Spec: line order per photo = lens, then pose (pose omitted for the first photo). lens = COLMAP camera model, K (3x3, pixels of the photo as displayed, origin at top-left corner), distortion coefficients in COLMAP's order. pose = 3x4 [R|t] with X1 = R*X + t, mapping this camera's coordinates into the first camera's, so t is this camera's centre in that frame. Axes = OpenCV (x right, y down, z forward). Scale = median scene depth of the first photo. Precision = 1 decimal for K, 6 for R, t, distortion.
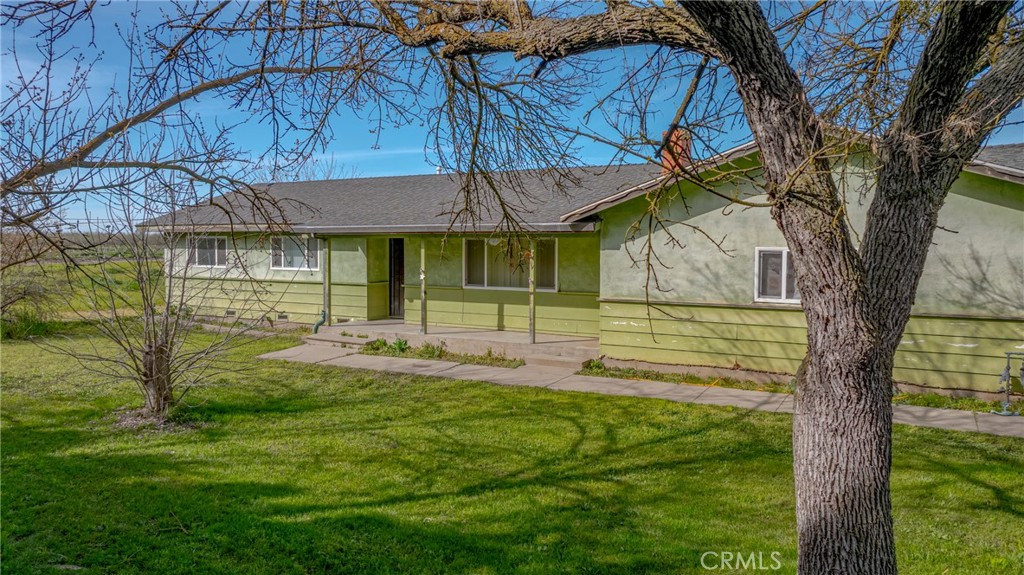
lens RADIAL K [[720.8, 0, 511.8], [0, 720.8, 287.1], [0, 0, 1]] dist [-0.030777, 0.030803]
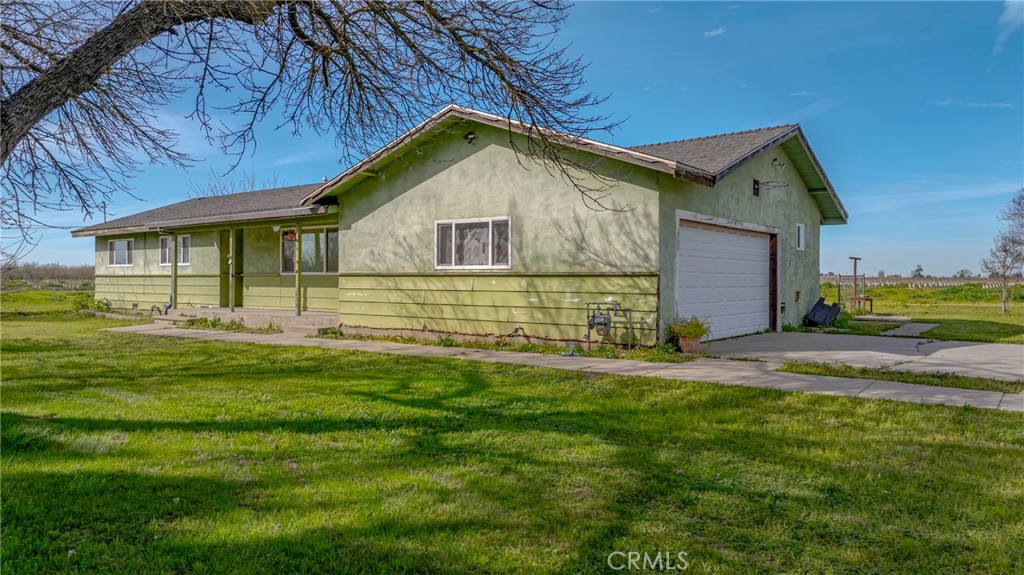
lens RADIAL K [[720.8, 0, 511.9], [0, 720.8, 287.3], [0, 0, 1]] dist [-0.030777, 0.030803]
pose [[0.993336, 0.007029, -0.115044, 0.583573], [-0.013555, 0.998336, -0.056045, 0.109382], [0.114458, 0.057231, 0.991778, -0.103622]]
